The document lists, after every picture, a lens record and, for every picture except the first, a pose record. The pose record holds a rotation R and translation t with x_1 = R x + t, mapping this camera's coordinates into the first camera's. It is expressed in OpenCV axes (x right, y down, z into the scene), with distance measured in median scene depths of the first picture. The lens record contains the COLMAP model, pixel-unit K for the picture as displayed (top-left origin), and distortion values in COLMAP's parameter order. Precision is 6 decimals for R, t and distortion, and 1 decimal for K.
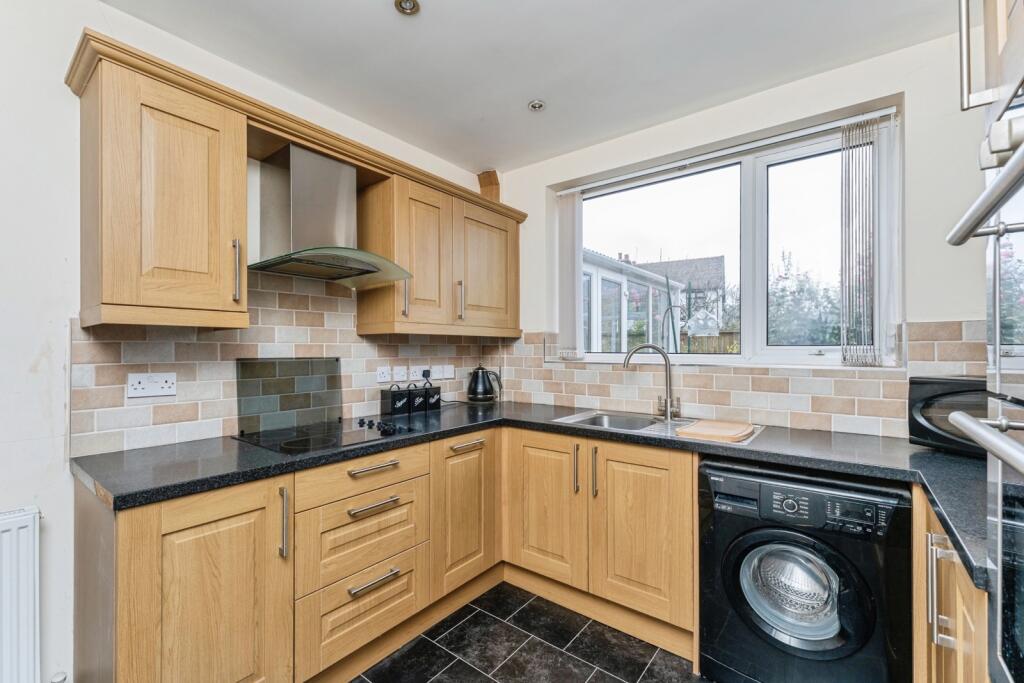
lens RADIAL K [[424.4, 0, 512.0], [0, 424.4, 341.5], [0, 0, 1]] dist [-0.000338, -0.000093]
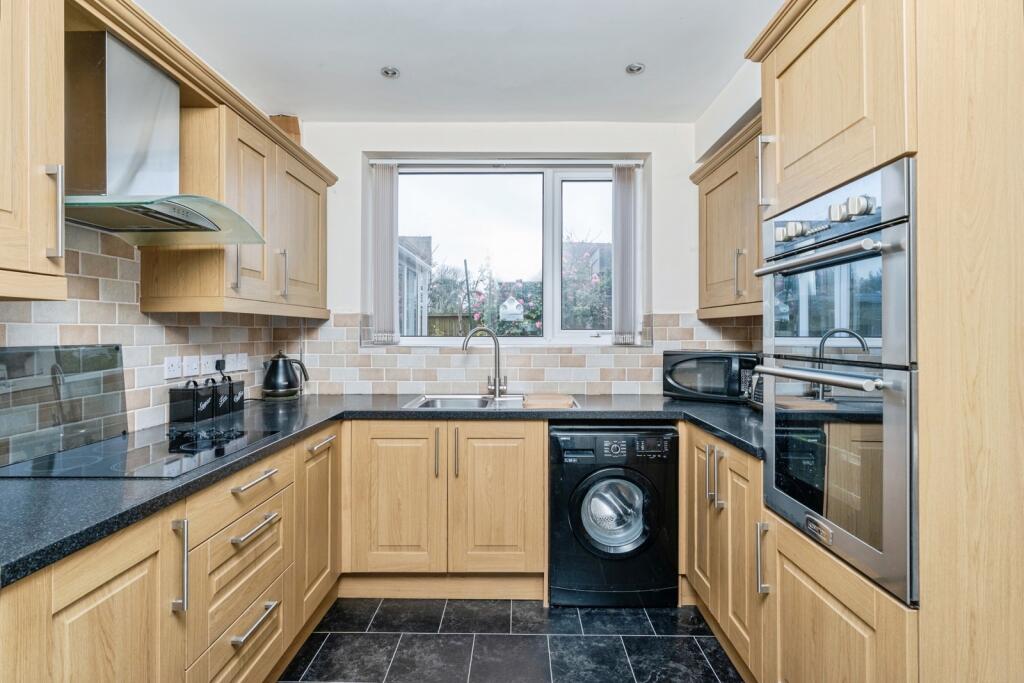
lens RADIAL K [[488.9, 0, 512.7], [0, 488.9, 322.2], [0, 0, 1]] dist [-0.000807, -0.000377]
pose [[0.792324, 0.012177, 0.609978, -0.381241], [-0.009952, 0.999926, -0.007035, 0.000179], [-0.610019, -0.000496, 0.792387, -0.018013]]
